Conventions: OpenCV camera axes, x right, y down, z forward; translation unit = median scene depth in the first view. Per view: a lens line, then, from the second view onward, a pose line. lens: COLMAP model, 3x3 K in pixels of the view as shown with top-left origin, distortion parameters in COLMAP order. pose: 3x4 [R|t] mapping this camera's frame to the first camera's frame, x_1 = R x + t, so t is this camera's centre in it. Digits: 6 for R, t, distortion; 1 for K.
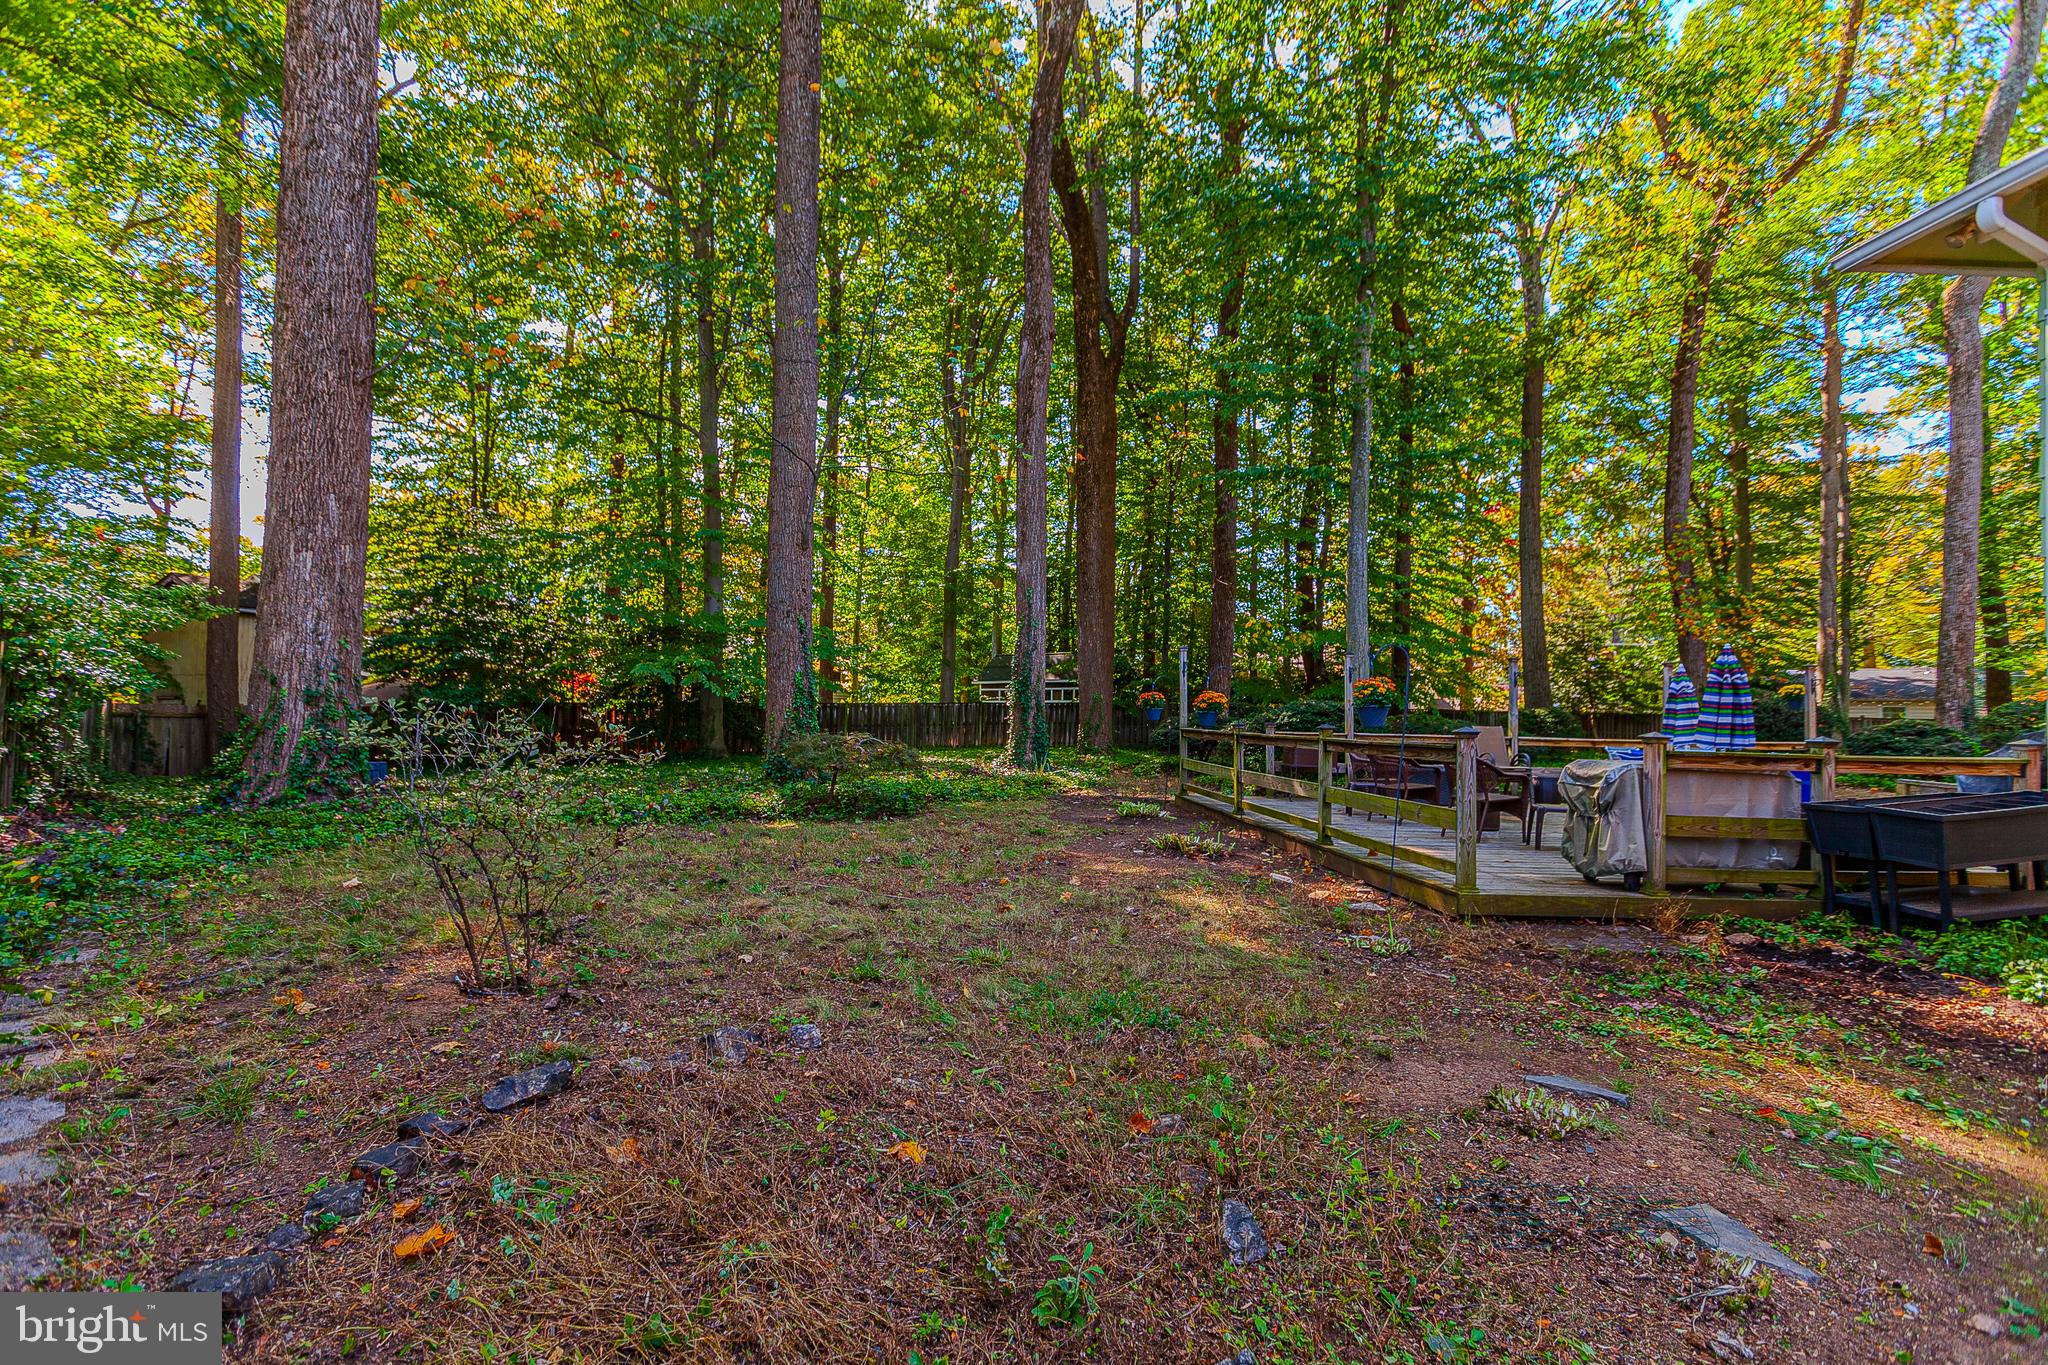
lens RADIAL K [[919.5, 0, 966.3], [0, 919.5, 690.0], [0, 0, 1]] dist [0.002556, -0.000025]
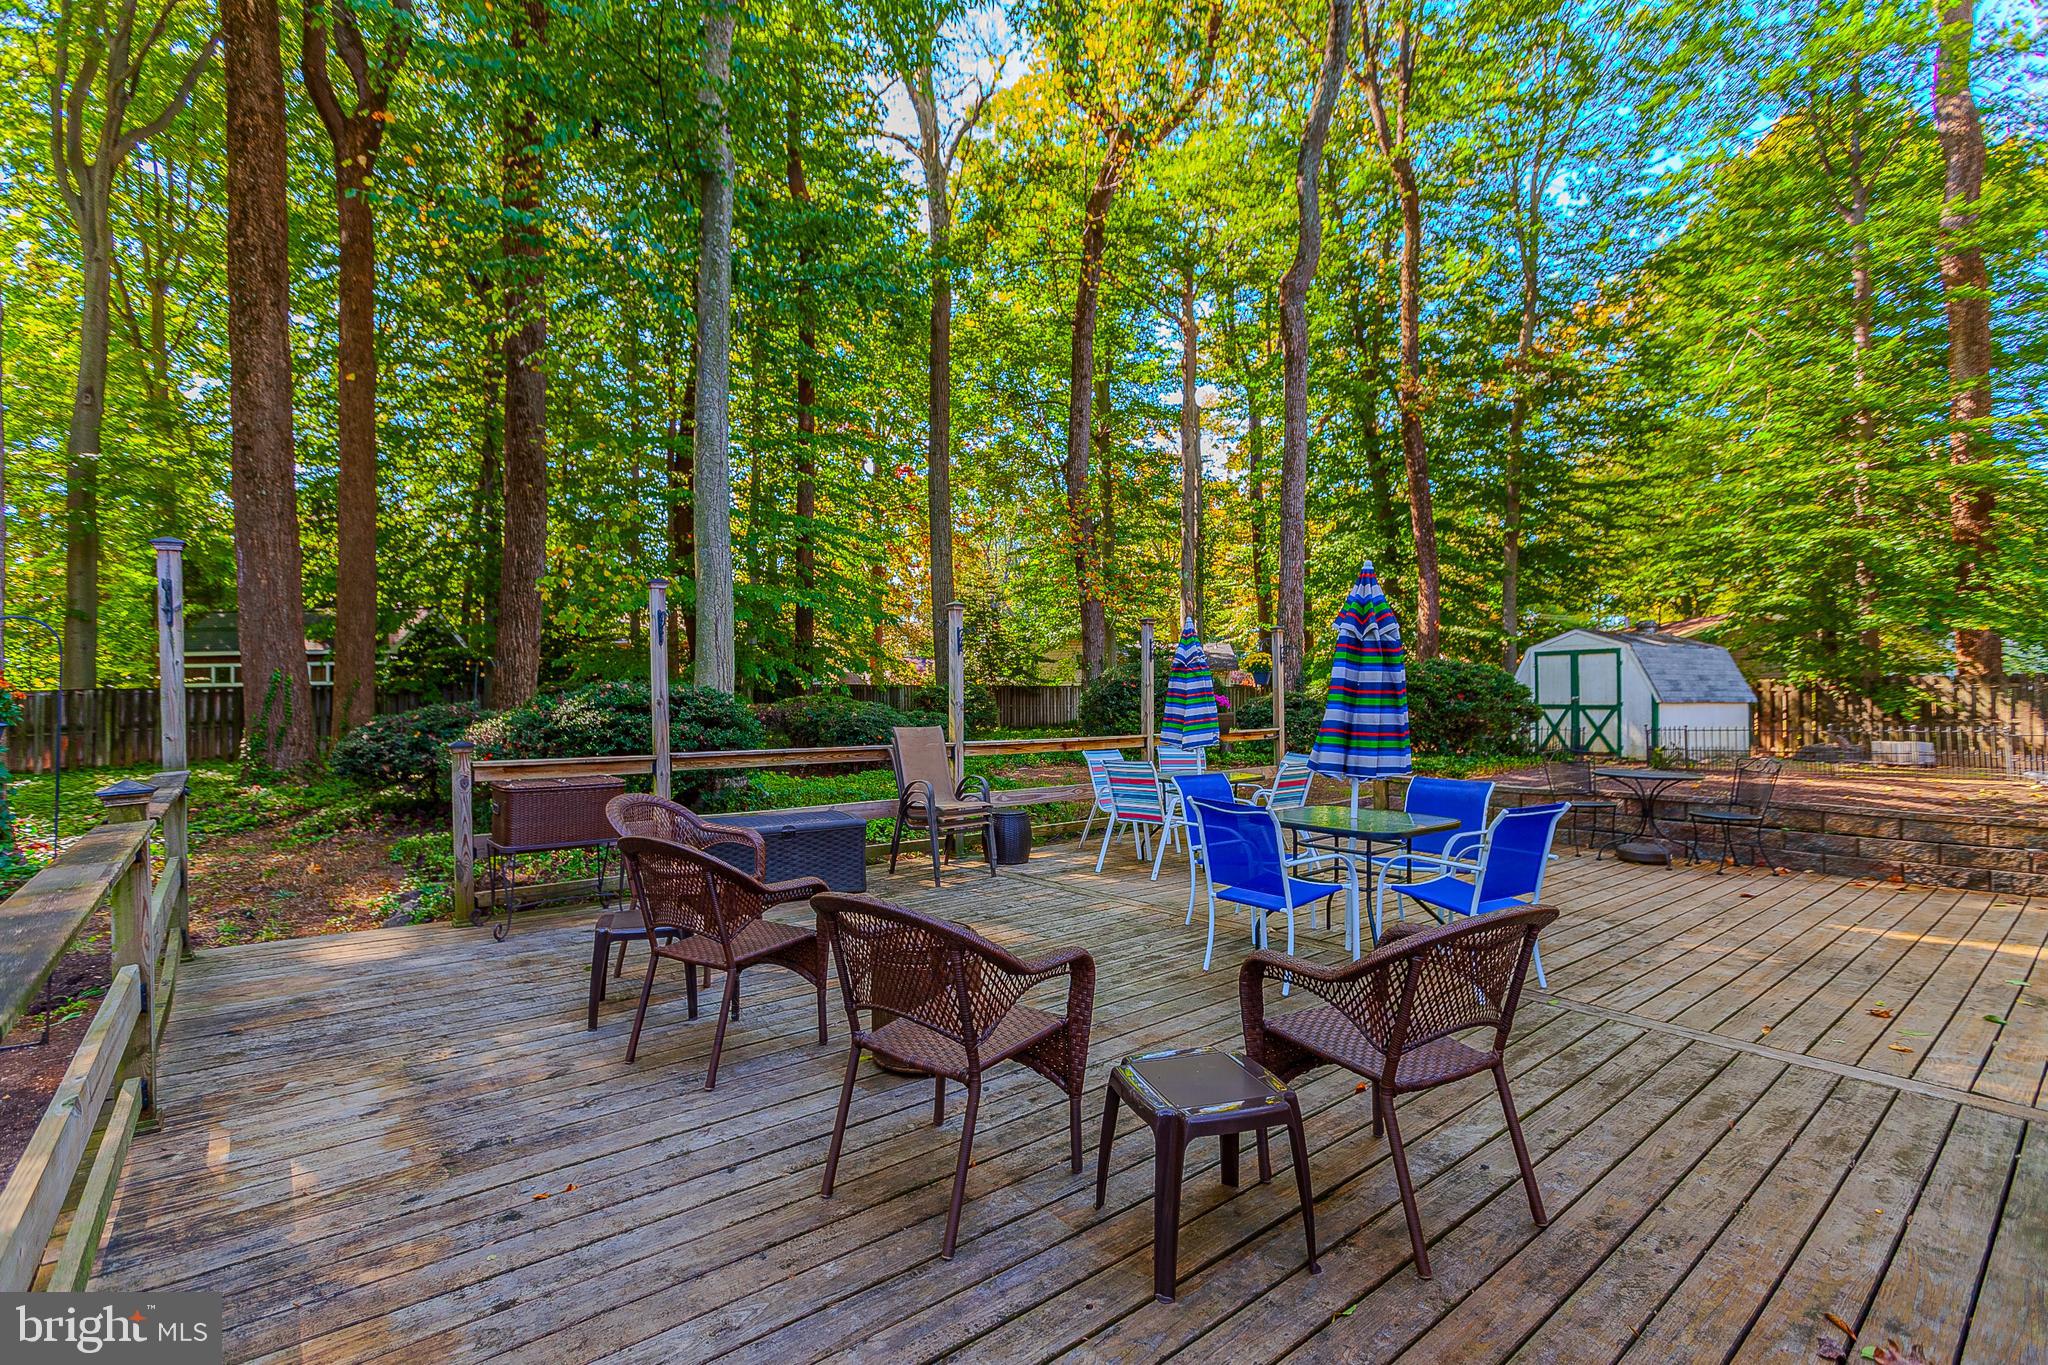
lens RADIAL K [[938.0, 0, 1025.9], [0, 938.0, 694.7], [0, 0, 1]] dist [-0.002028, -0.000921]
pose [[0.791757, -0.025049, 0.610322, 0.104843], [0.005548, 0.999413, 0.033821, 0.000662], [-0.610811, -0.023392, 0.791431, 0.197439]]
